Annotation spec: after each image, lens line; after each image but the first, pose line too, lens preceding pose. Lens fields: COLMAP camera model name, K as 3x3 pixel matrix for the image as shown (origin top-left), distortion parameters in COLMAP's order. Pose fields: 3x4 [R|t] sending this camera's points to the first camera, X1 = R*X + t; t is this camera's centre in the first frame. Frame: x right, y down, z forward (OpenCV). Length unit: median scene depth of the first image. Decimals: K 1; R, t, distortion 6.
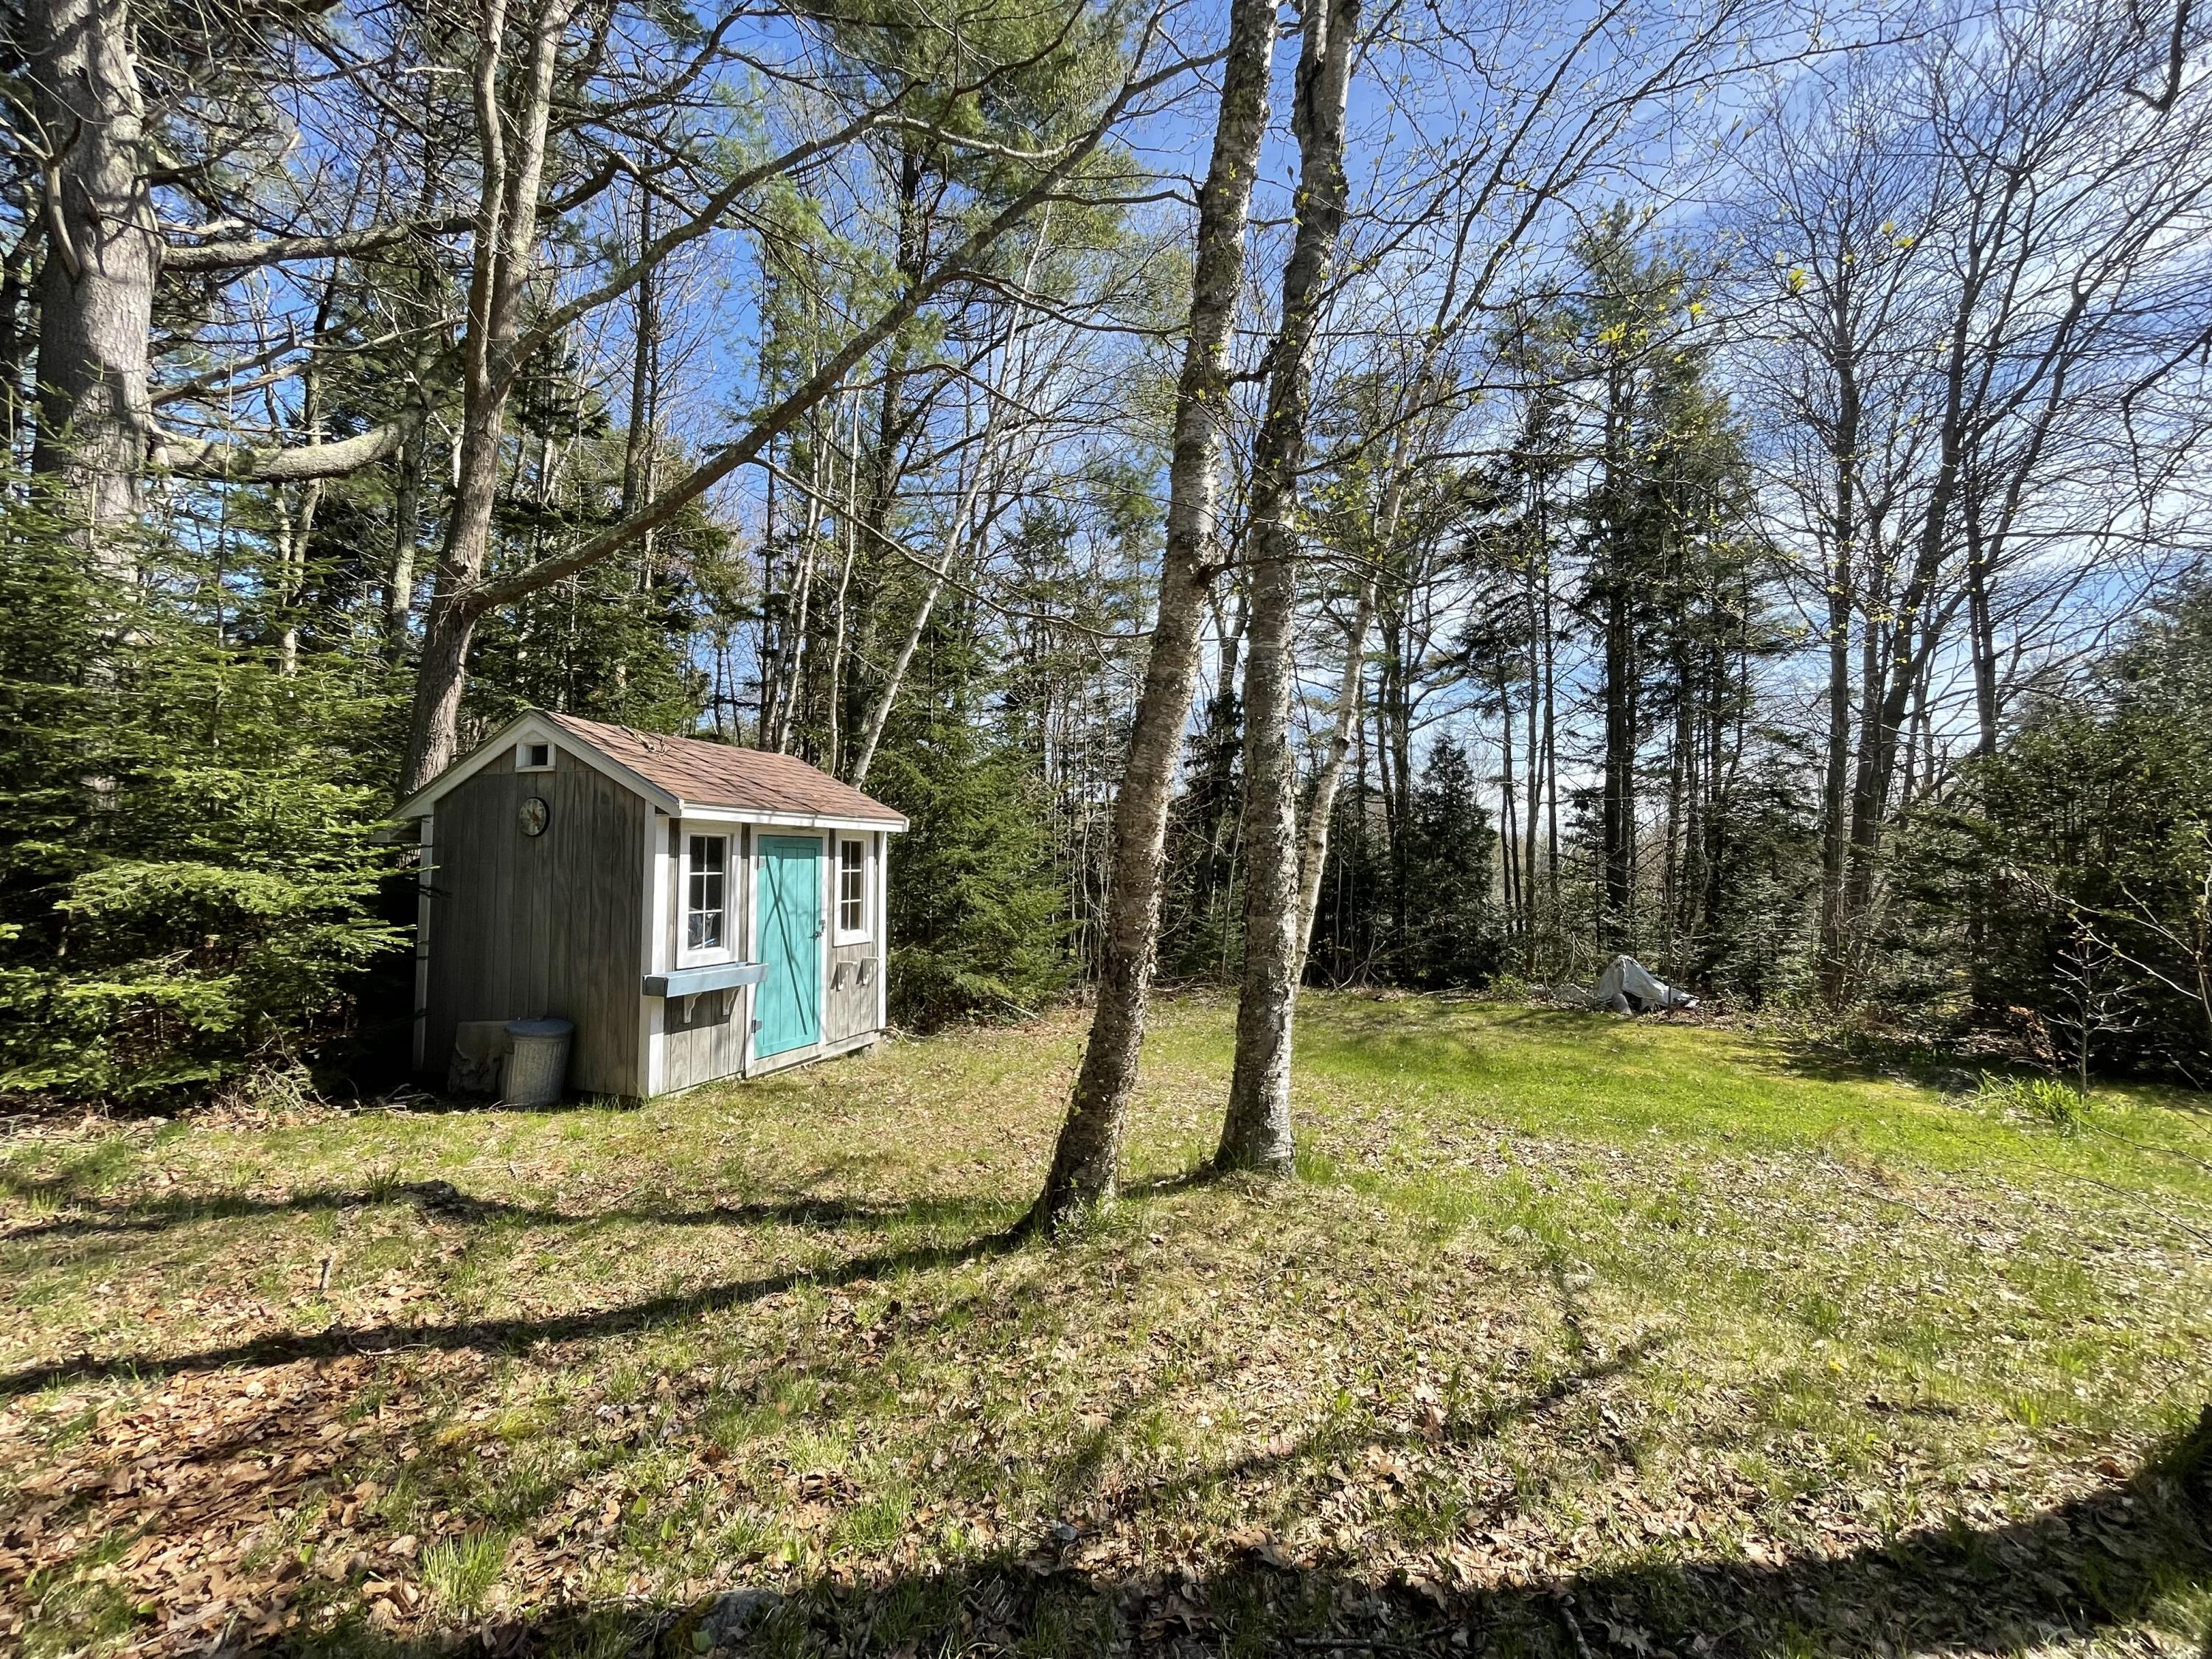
lens RADIAL K [[900.3, 0, 1107.5], [0, 900.3, 824.4], [0, 0, 1]] dist [-0.000095, -0.000331]
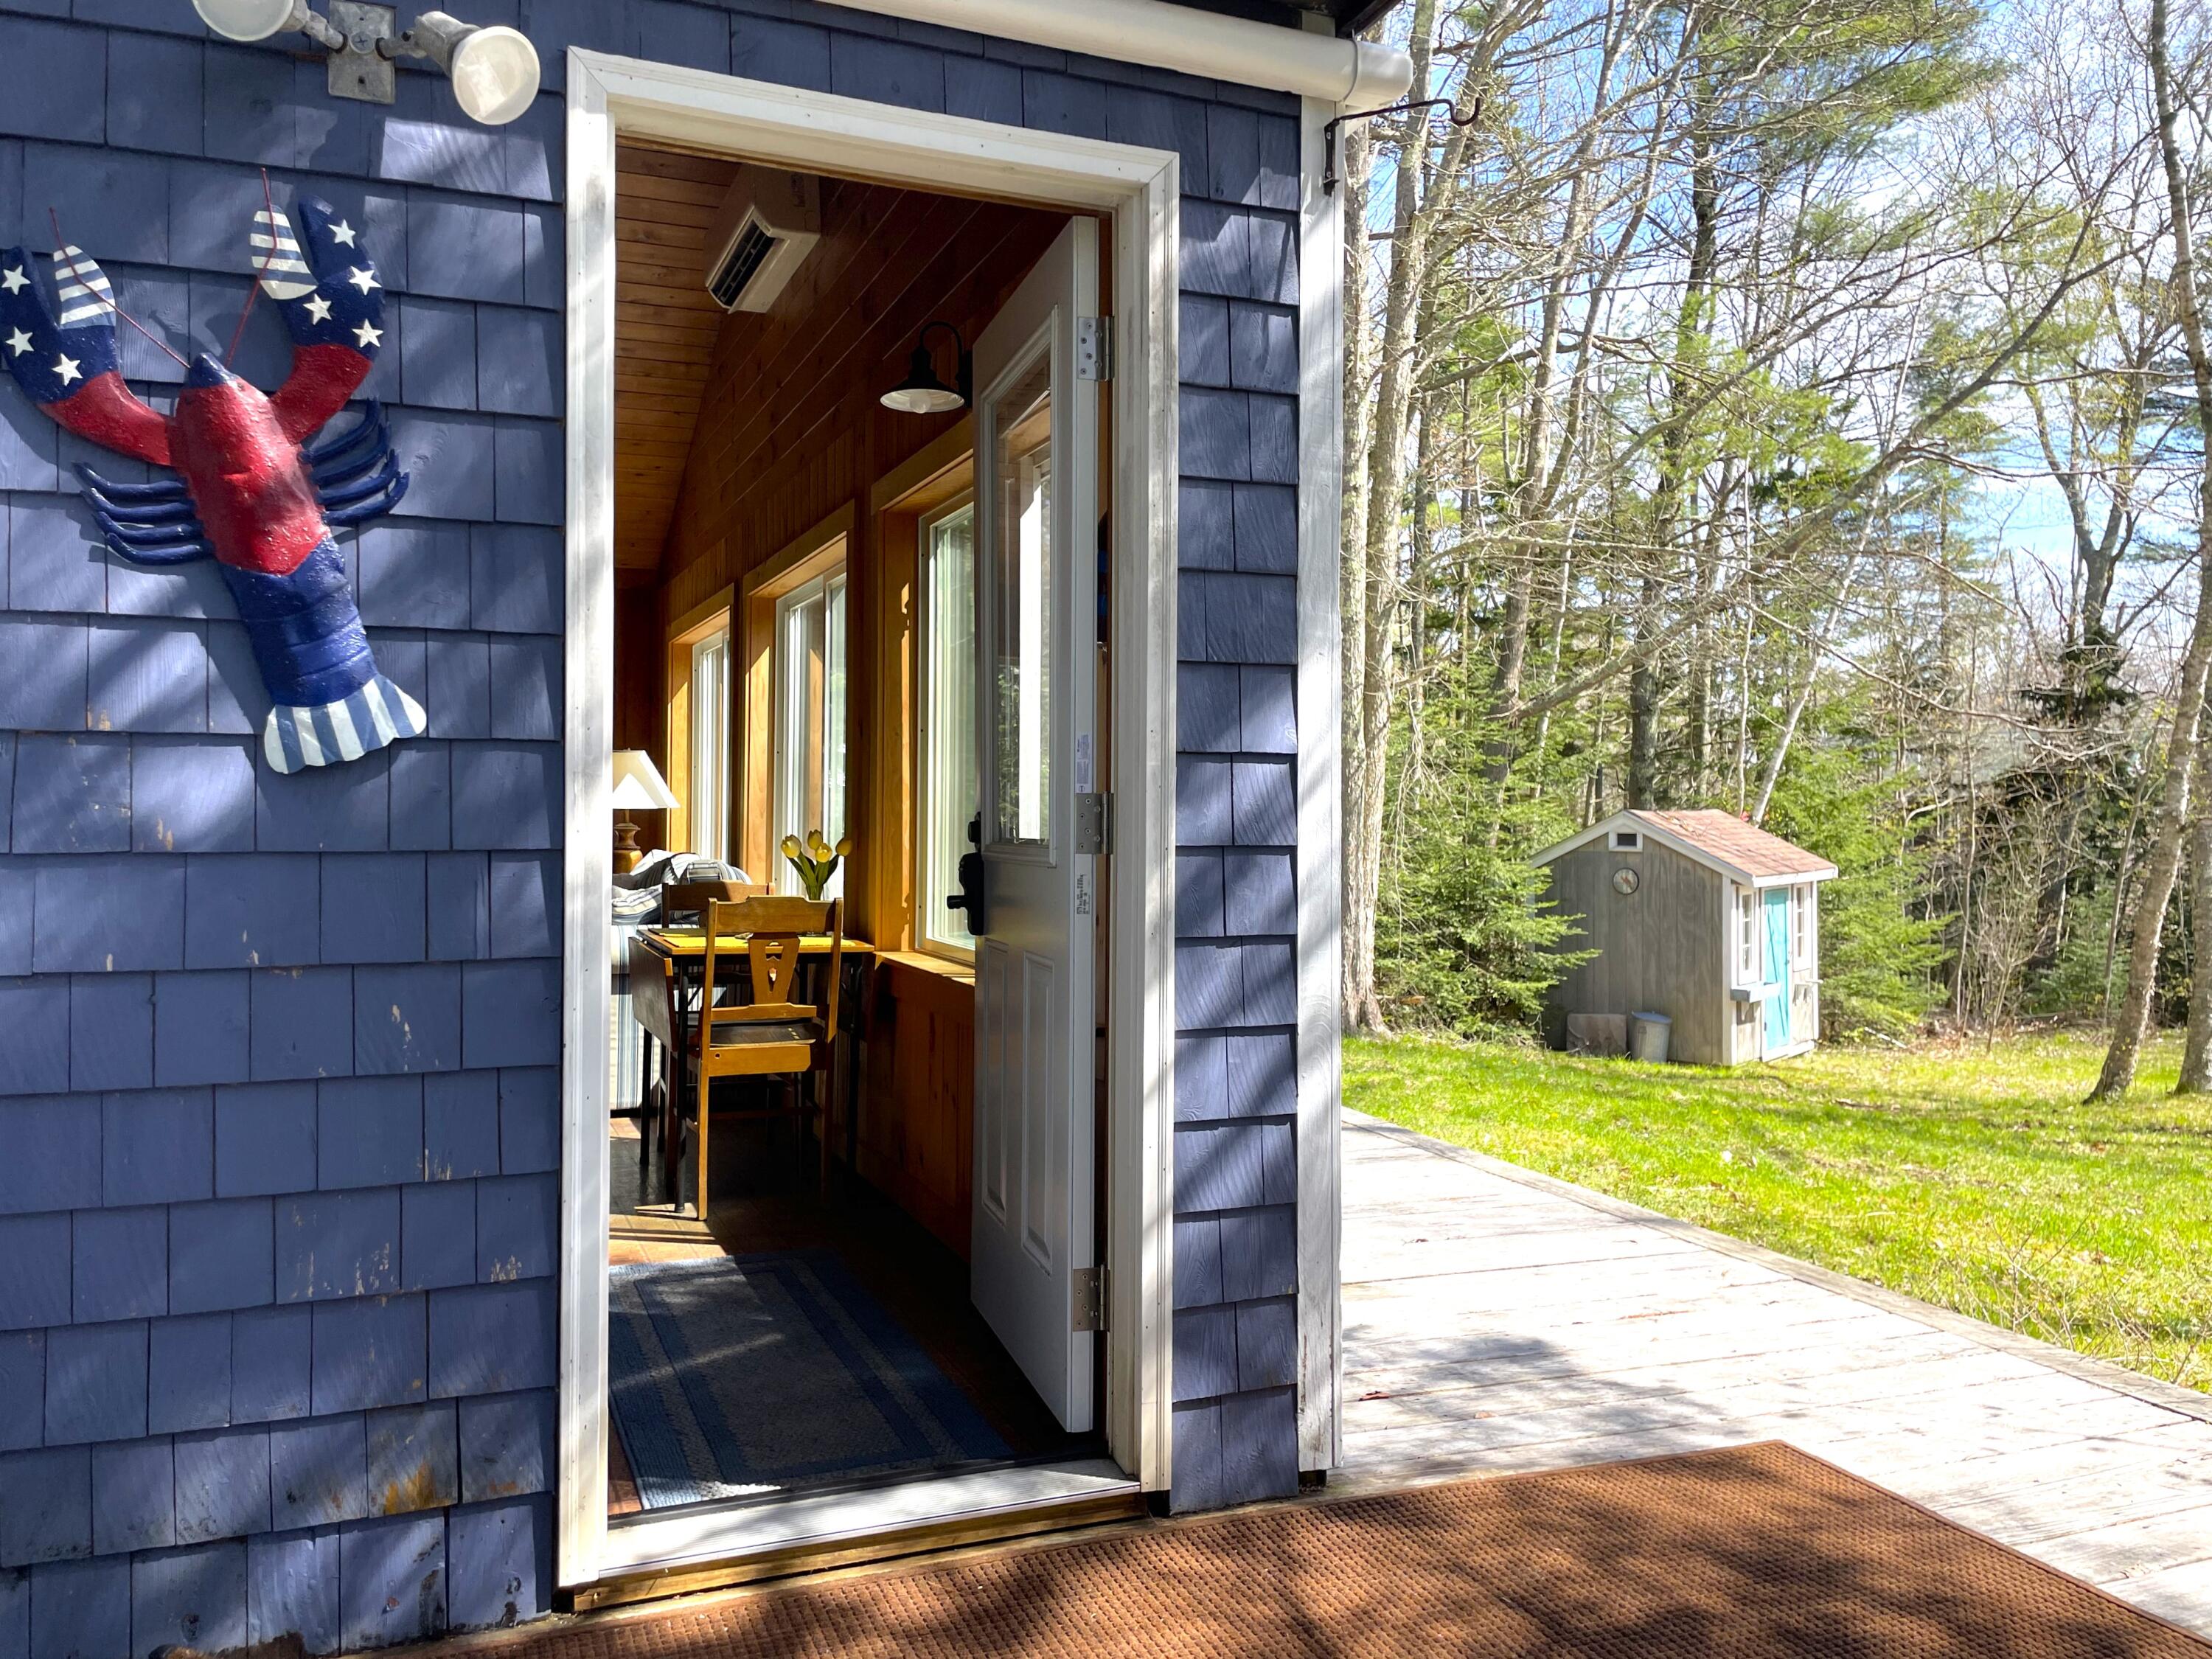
lens RADIAL K [[1672.9, 0, 1102.9], [0, 1672.9, 826.1], [0, 0, 1]] dist [0.007469, 0.001979]
pose [[0.934341, 0.002199, -0.356374, -0.422876], [0.018141, 0.998391, 0.053721, -0.247313], [0.355919, -0.056659, 0.932798, -1.786783]]
